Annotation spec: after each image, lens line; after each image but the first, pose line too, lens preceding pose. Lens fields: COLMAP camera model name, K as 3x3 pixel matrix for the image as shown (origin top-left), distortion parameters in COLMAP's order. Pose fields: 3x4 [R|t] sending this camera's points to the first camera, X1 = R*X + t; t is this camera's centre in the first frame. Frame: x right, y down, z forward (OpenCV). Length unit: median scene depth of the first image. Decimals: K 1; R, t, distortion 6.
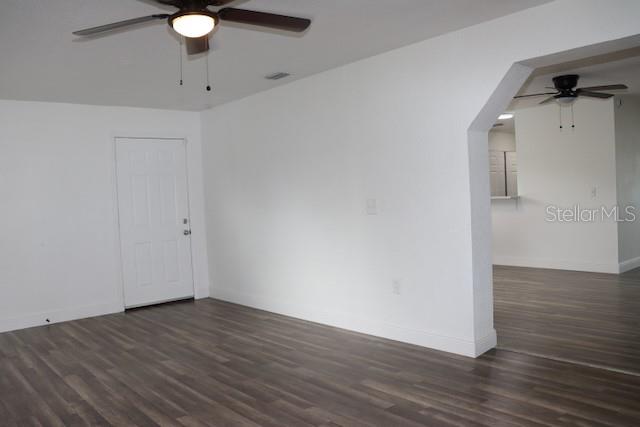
lens RADIAL K [[522.4, 0, 320.0], [0, 522.4, 213.5], [0, 0, 1]] dist [-0.163888, 0.124213]
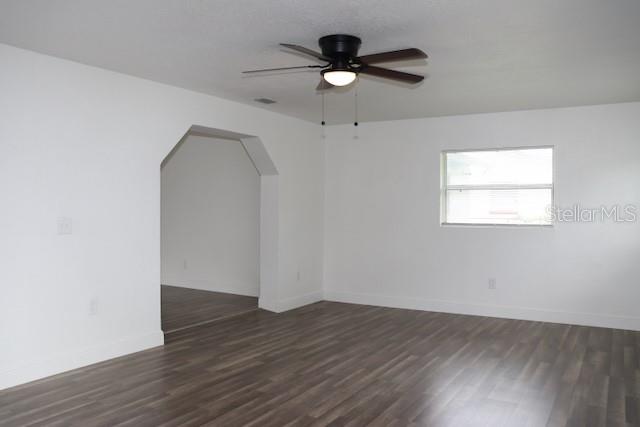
lens RADIAL K [[522.4, 0, 320.0], [0, 522.4, 213.5], [0, 0, 1]] dist [-0.163888, 0.124213]
pose [[-0.328356, 0.037189, 0.943821, -1.180677], [0.034611, 0.999027, -0.027323, 0.008047], [-0.943920, 0.023694, -0.329324, 1.201742]]
